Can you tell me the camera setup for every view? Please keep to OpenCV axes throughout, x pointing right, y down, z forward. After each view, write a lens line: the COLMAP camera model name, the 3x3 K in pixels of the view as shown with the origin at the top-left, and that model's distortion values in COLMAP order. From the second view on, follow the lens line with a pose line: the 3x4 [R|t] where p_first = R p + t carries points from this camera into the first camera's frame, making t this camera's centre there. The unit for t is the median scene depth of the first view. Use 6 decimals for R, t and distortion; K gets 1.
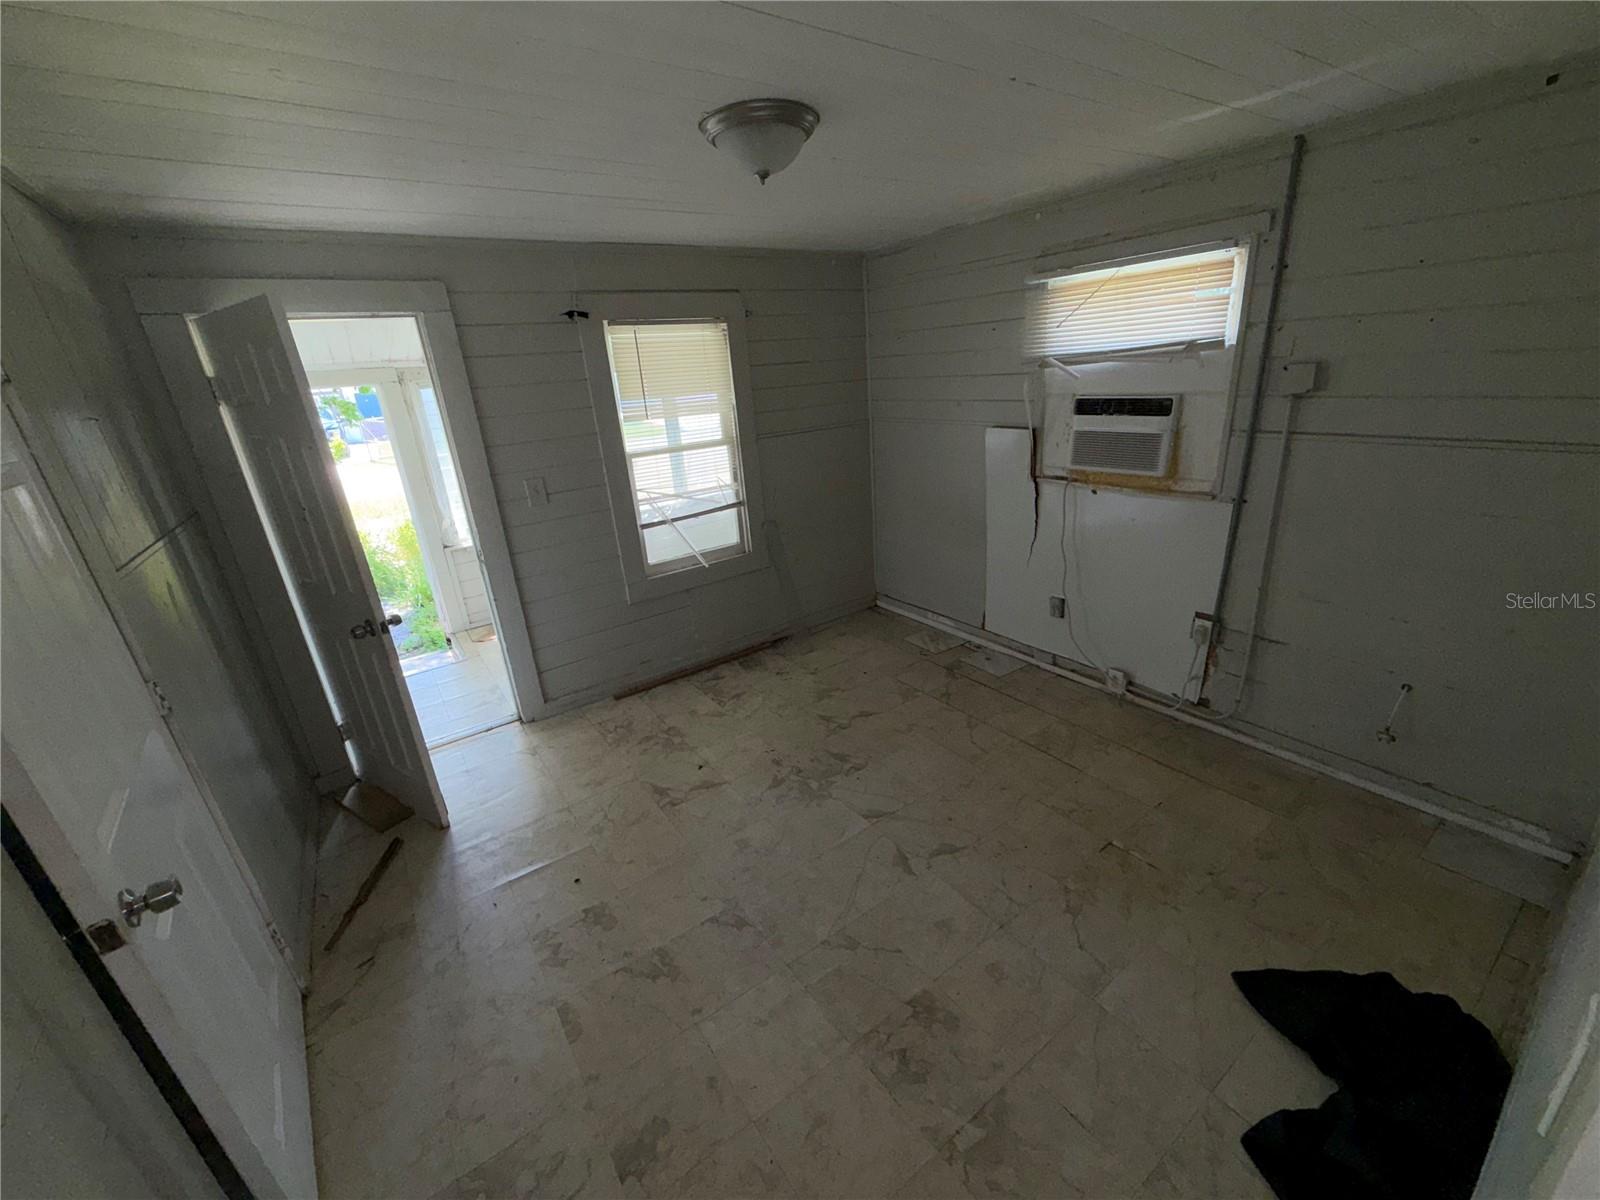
lens RADIAL K [[640.6, 0, 801.6], [0, 640.6, 600.8], [0, 0, 1]] dist [-0.002961, -0.000187]
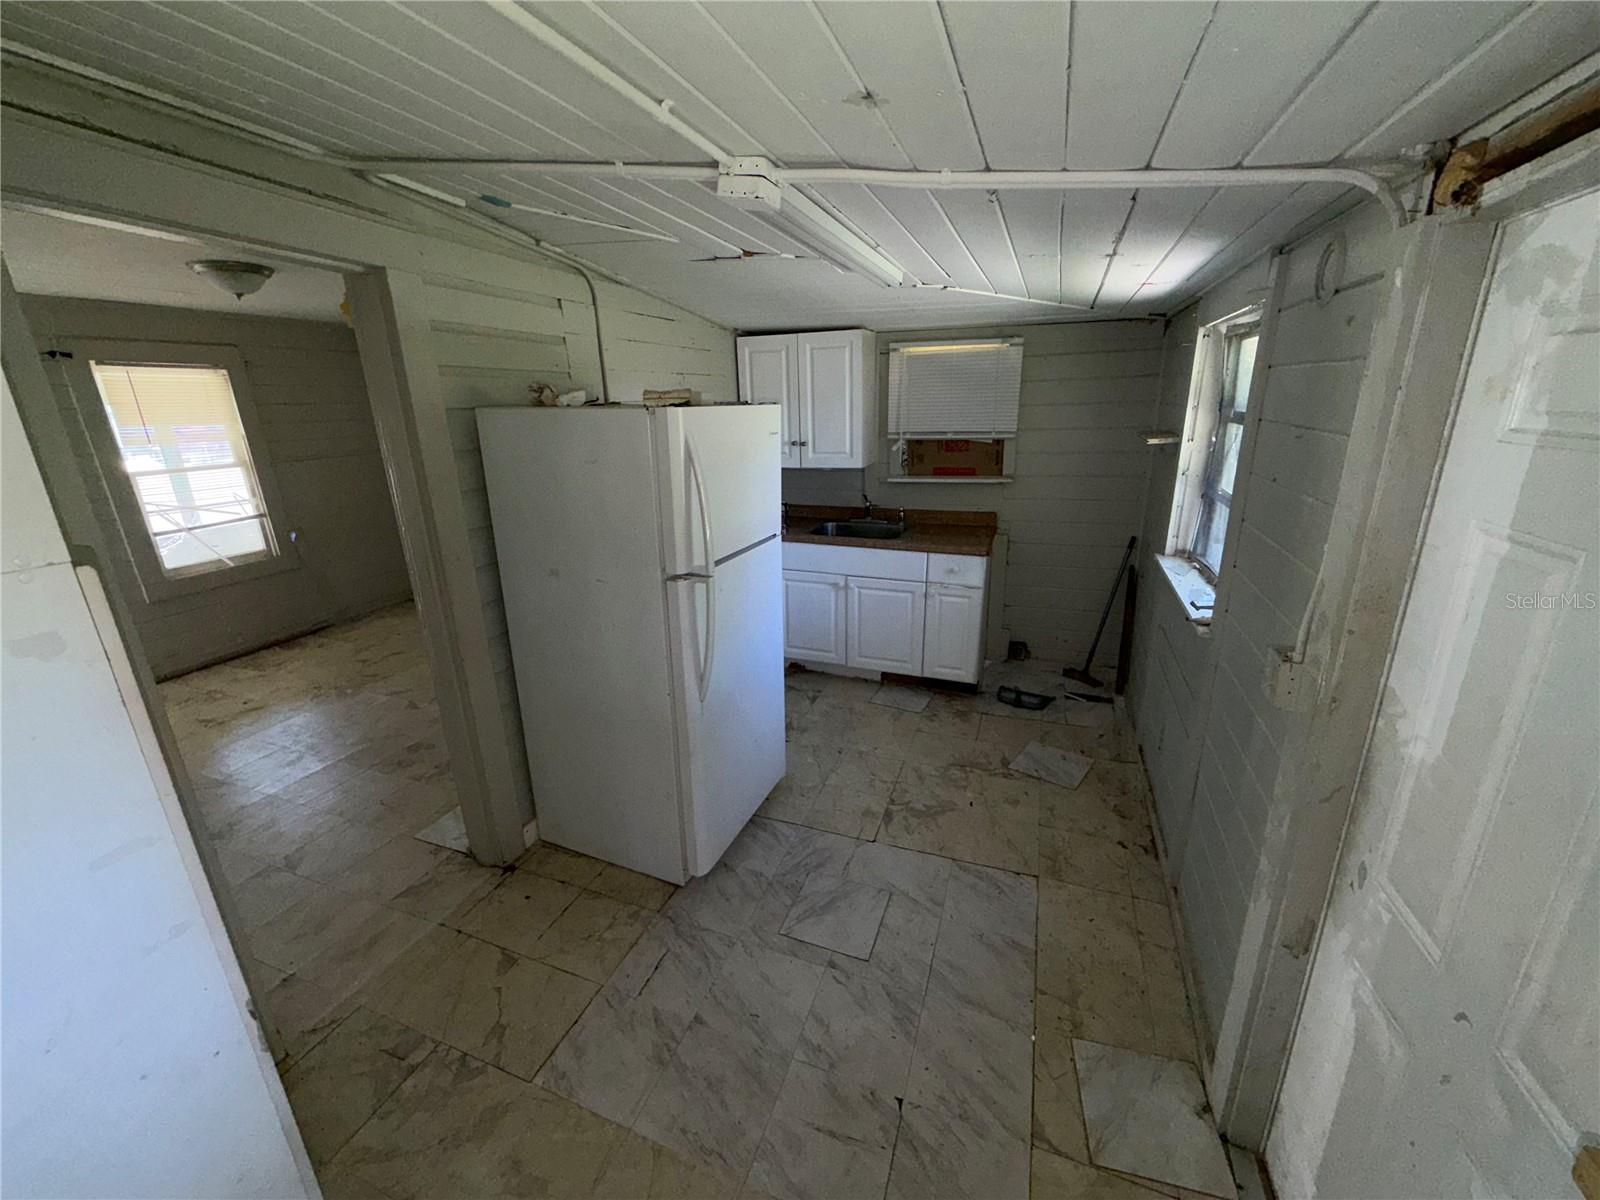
lens RADIAL K [[640.6, 0, 802.9], [0, 640.6, 599.9], [0, 0, 1]] dist [-0.002961, -0.000187]
pose [[0.830168, -0.120765, 0.544276, 0.080125], [0.162781, 0.986222, -0.029460, 0.219275], [-0.533220, 0.113055, 0.838389, -0.566917]]
